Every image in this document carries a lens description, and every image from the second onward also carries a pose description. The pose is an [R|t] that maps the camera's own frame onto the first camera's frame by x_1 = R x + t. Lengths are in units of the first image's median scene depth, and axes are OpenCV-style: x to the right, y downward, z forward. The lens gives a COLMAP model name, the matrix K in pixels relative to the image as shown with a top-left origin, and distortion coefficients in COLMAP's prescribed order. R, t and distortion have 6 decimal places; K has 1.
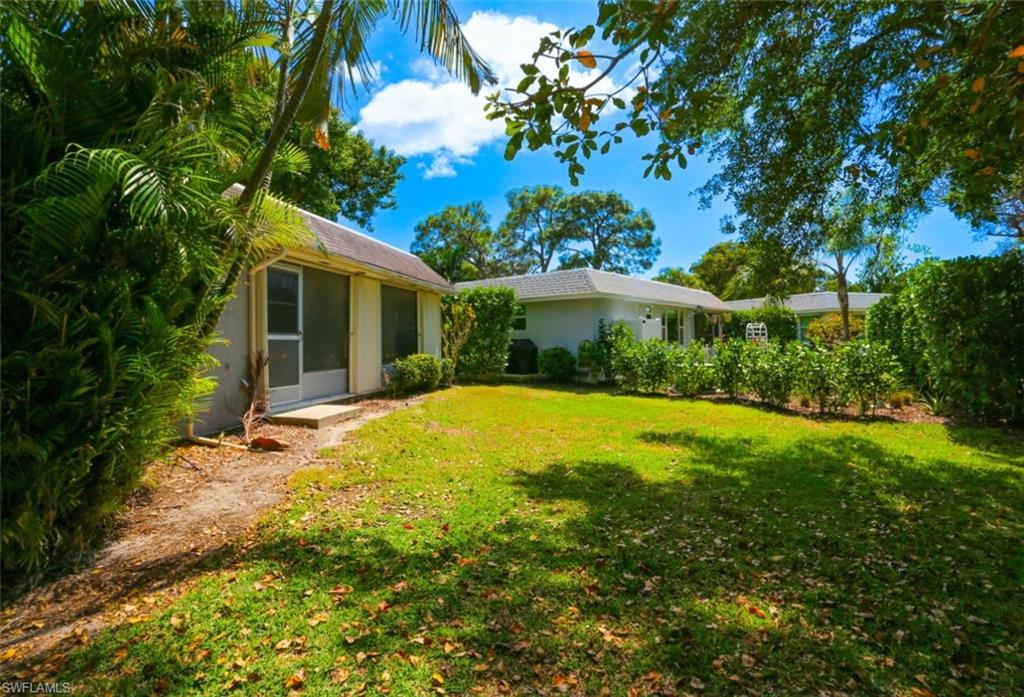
lens RADIAL K [[525.3, 0, 525.2], [0, 525.3, 341.8], [0, 0, 1]] dist [-0.041221, 0.040530]
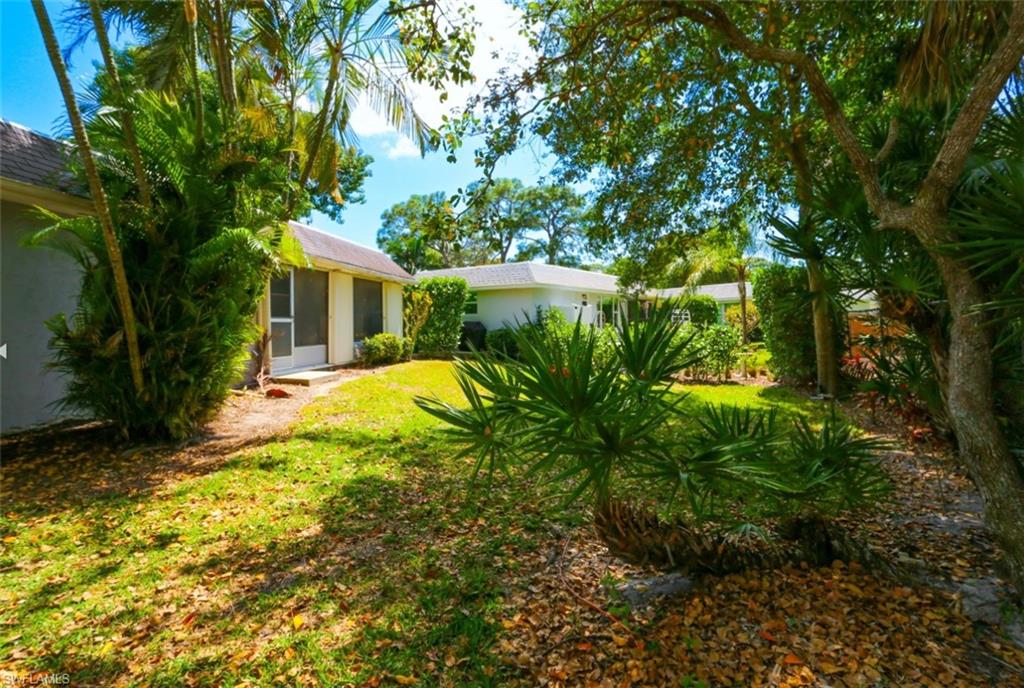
lens RADIAL K [[507.4, 0, 520.8], [0, 507.4, 326.2], [0, 0, 1]] dist [-0.034190, 0.023541]
pose [[0.998070, 0.005088, 0.061882, 0.030680], [-0.005396, 0.999974, 0.004806, -0.001289], [-0.061856, -0.005131, 0.998072, -0.141384]]
